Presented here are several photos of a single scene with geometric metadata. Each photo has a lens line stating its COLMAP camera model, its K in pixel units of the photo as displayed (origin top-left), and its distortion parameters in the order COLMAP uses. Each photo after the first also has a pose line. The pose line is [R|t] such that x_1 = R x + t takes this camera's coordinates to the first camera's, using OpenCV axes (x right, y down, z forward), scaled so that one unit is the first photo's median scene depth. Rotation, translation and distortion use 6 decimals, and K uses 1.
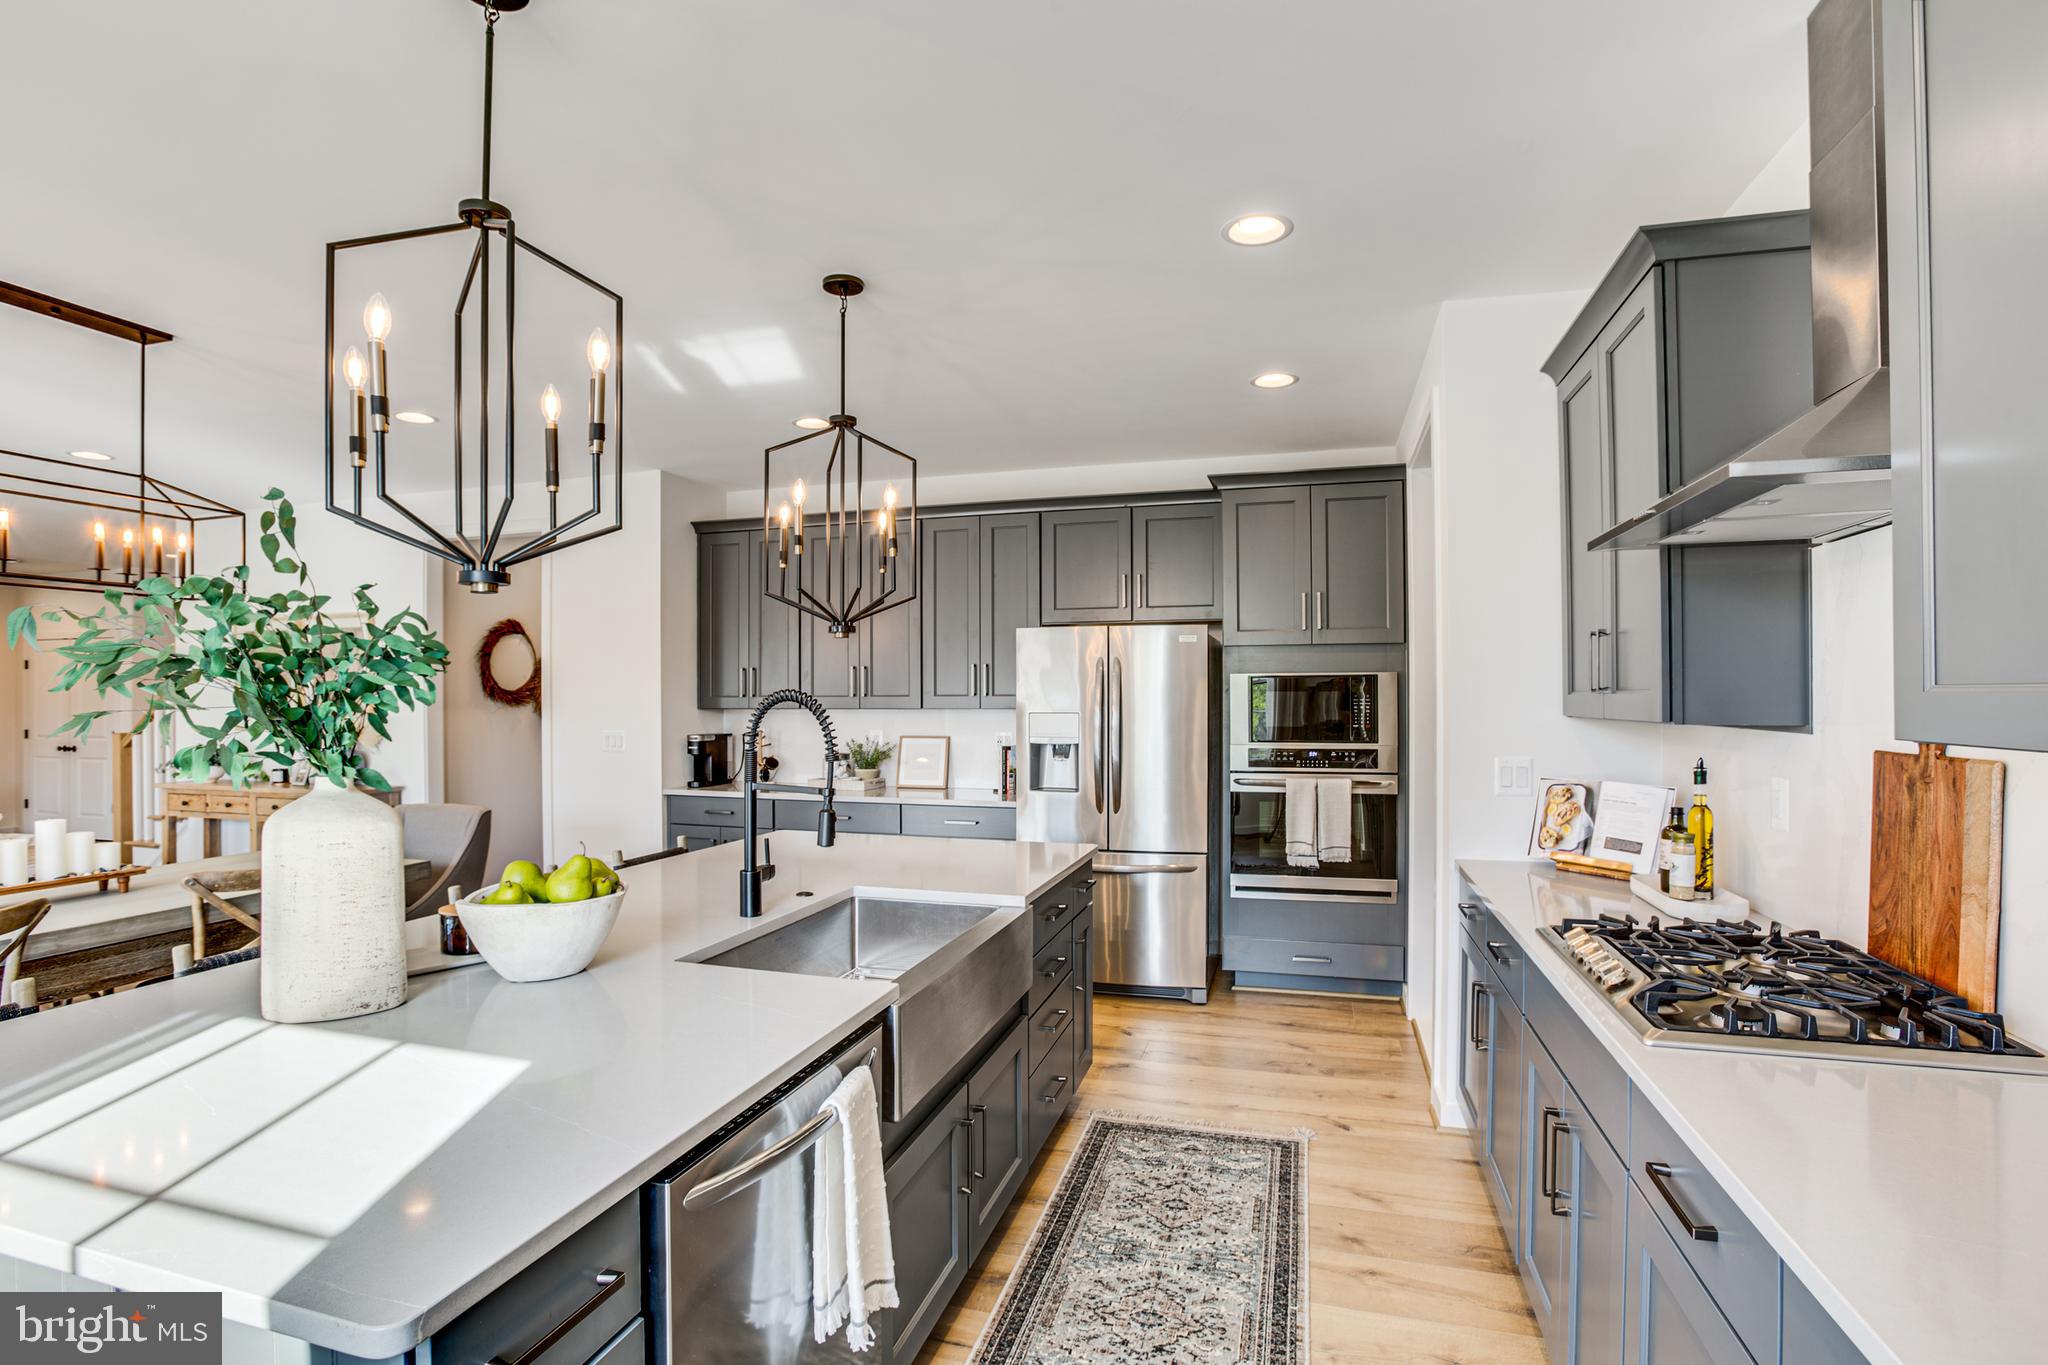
lens RADIAL K [[970.2, 0, 1020.5], [0, 970.2, 680.3], [0, 0, 1]] dist [-0.049914, 0.023914]
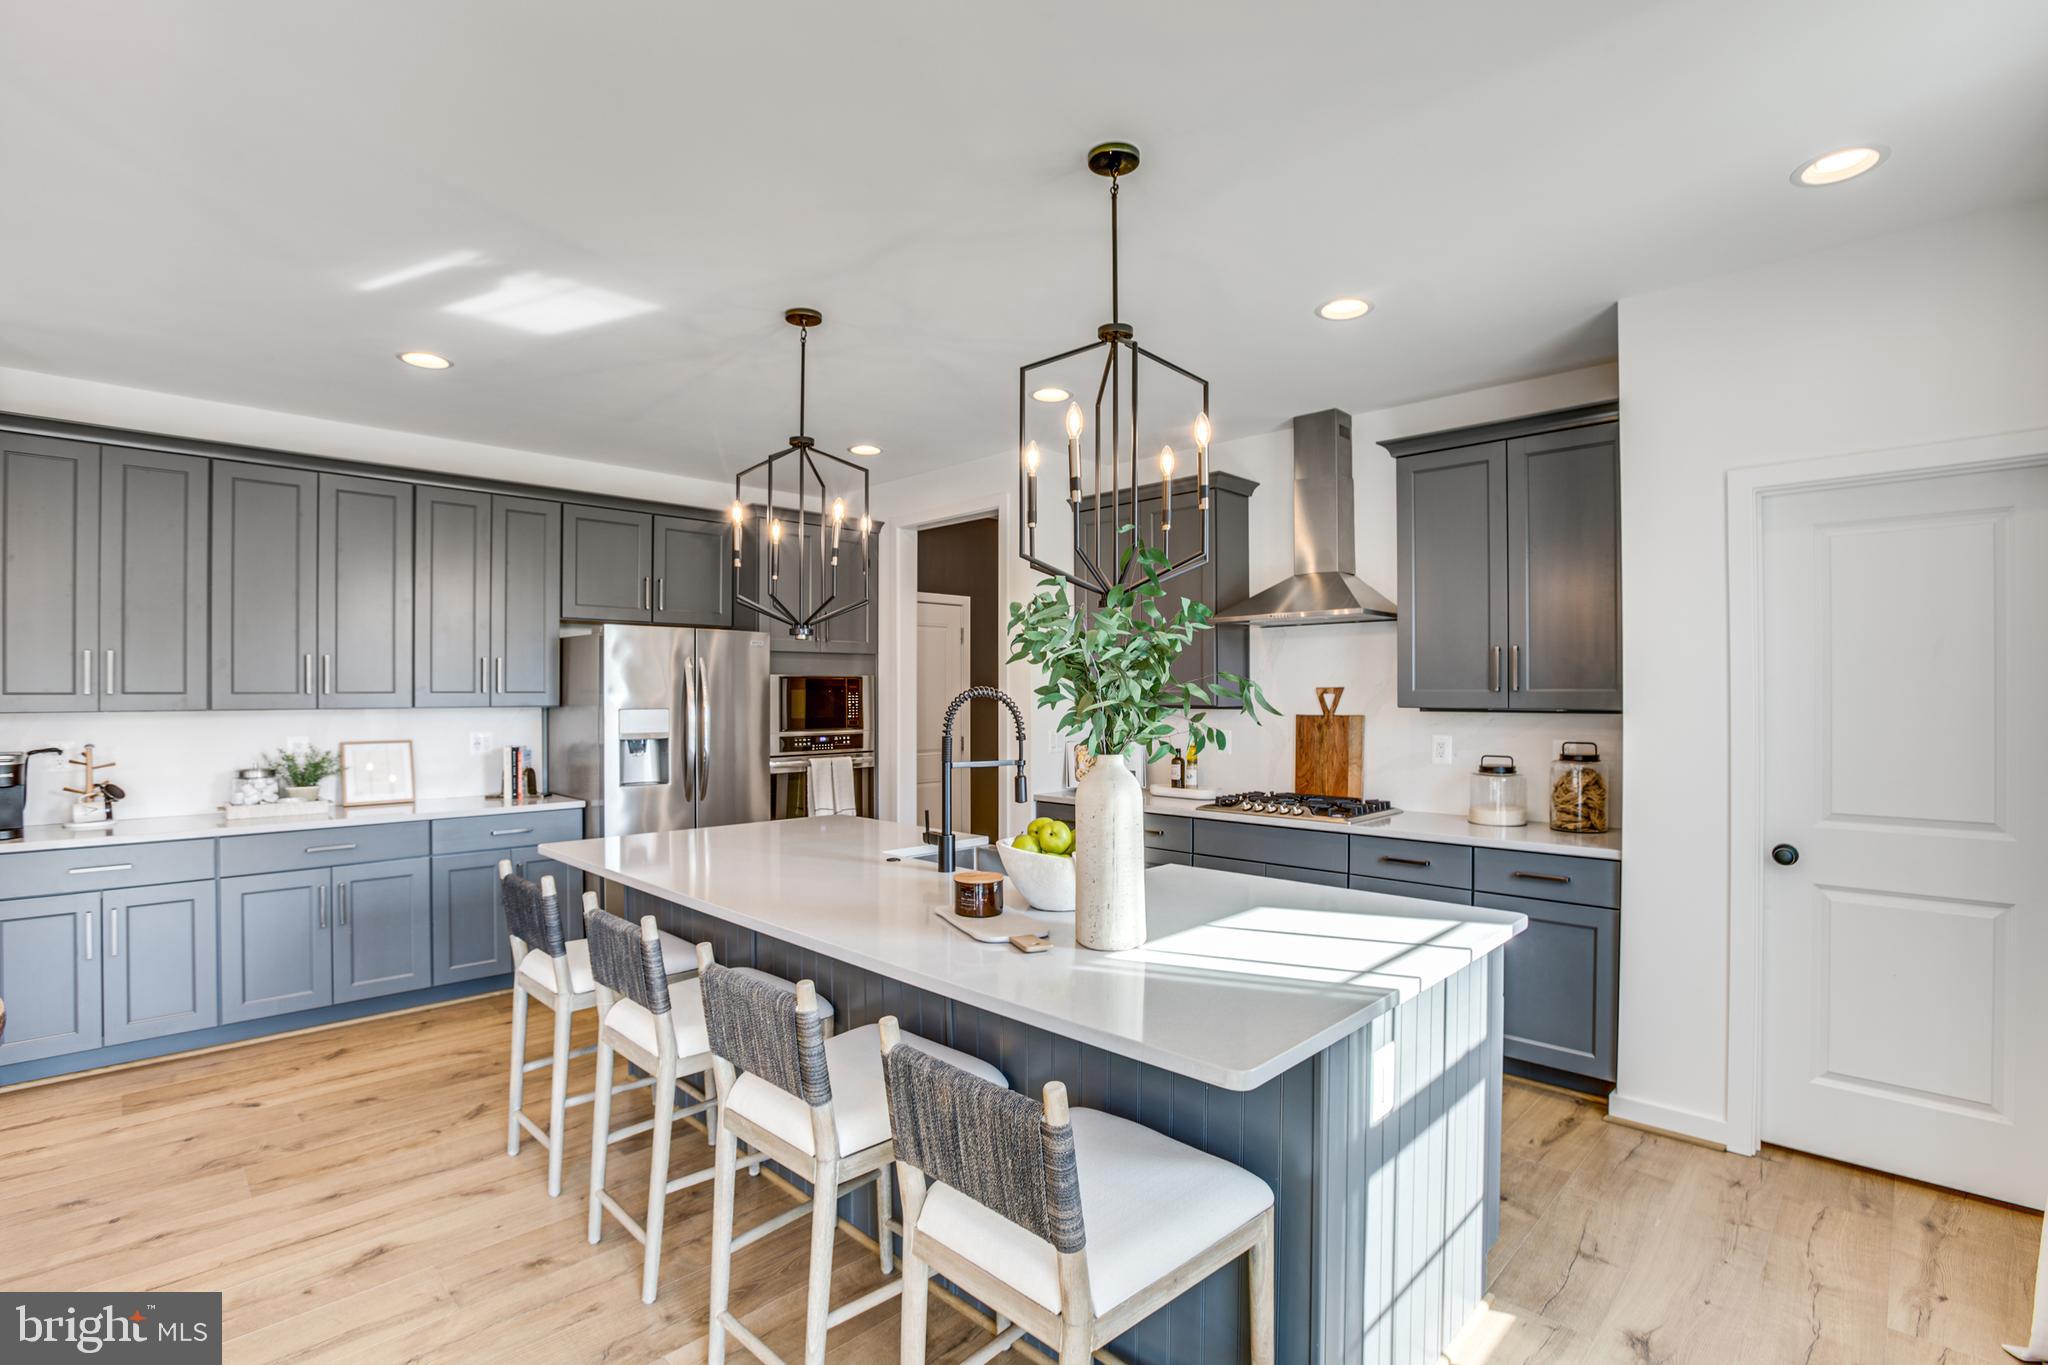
lens RADIAL K [[963.0, 0, 995.4], [0, 963.0, 688.8], [0, 0, 1]] dist [-0.003263, -0.000518]
pose [[0.479218, 0.004998, 0.877682, -0.728692], [-0.014349, 0.999895, 0.002141, 0.003523], [-0.877578, -0.013620, 0.479240, 0.191404]]
